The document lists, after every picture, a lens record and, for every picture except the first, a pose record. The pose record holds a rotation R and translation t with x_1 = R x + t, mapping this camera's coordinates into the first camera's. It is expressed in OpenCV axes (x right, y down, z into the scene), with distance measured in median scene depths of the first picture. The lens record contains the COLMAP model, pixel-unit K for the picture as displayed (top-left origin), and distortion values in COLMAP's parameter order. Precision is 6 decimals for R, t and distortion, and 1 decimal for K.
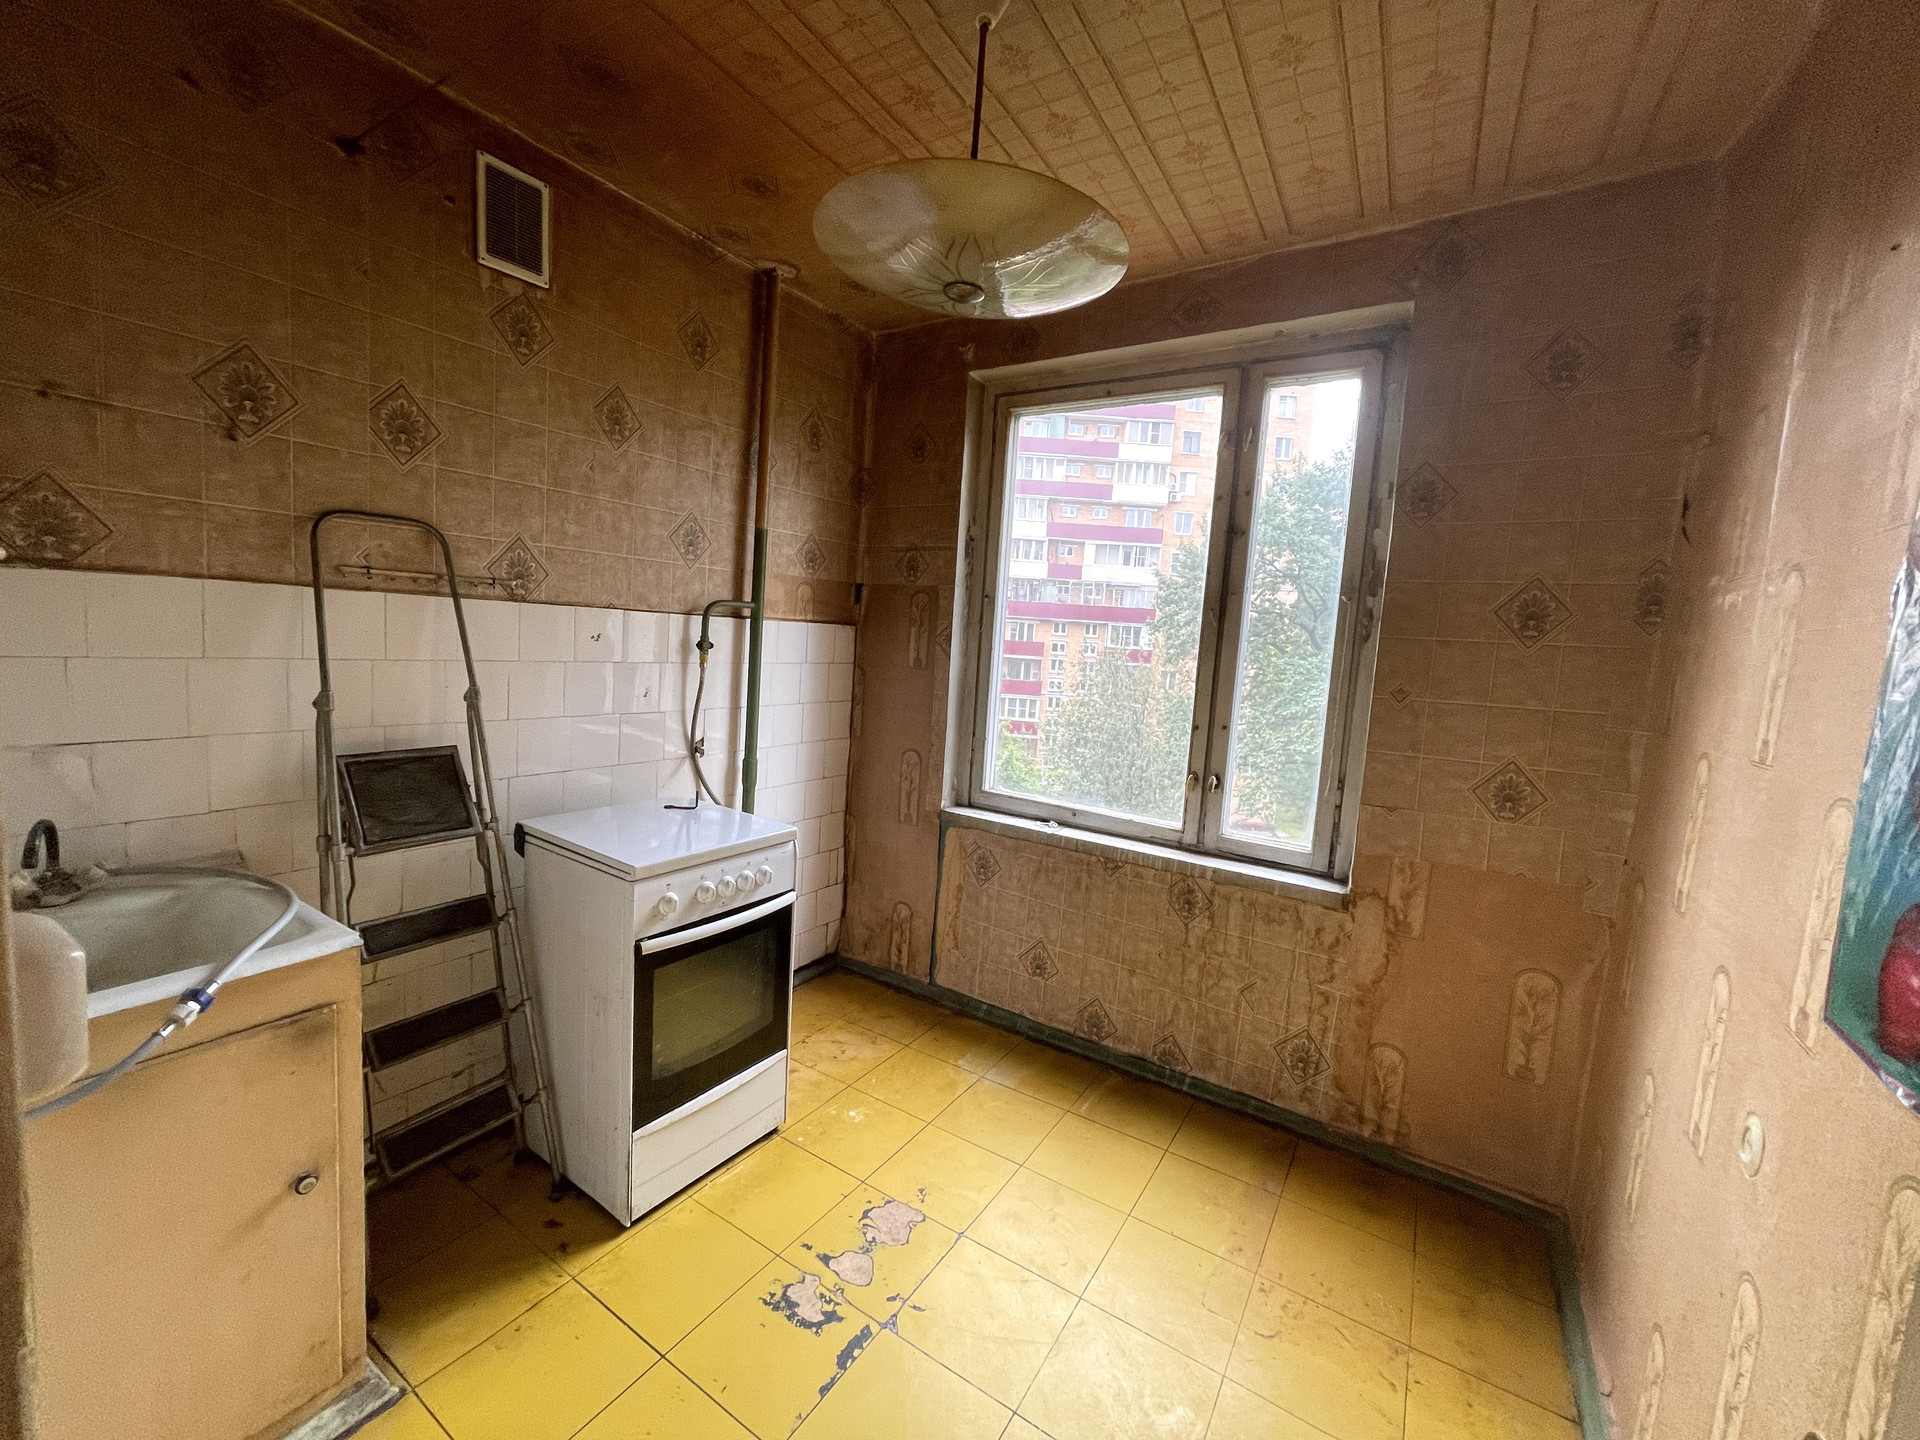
lens RADIAL K [[779.9, 0, 960.4], [0, 779.9, 710.4], [0, 0, 1]] dist [0.000718, 0.000039]
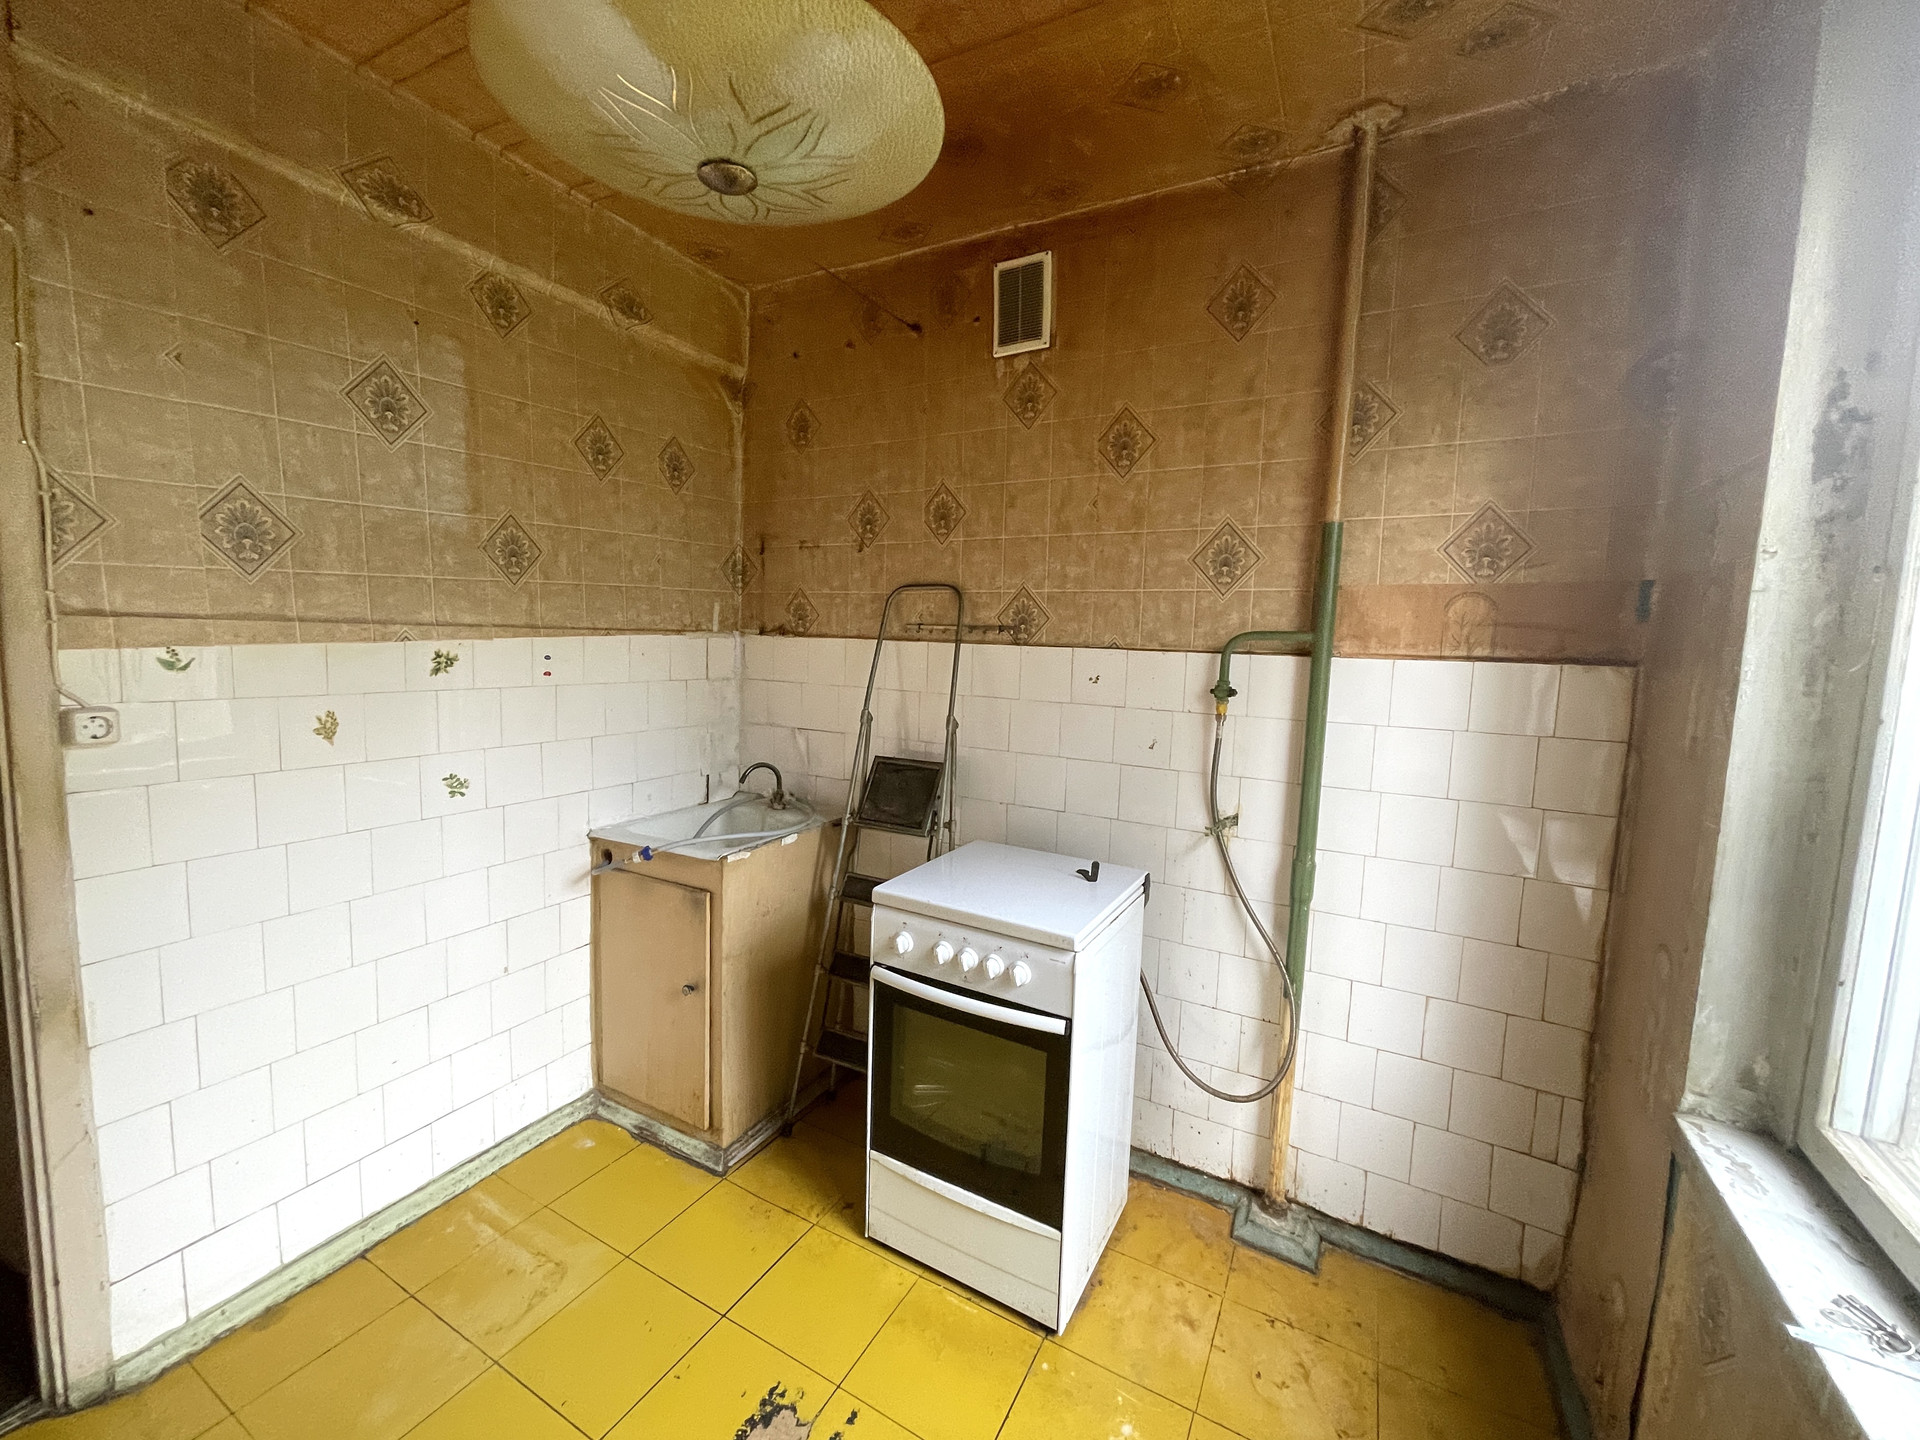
lens RADIAL K [[779.9, 0, 959.7], [0, 779.9, 715.0], [0, 0, 1]] dist [0.000718, 0.000039]
pose [[0.057452, 0.035844, -0.997705, 0.522478], [-0.124249, 0.991842, 0.028478, -0.062777], [0.990586, 0.122327, 0.061437, 0.860981]]
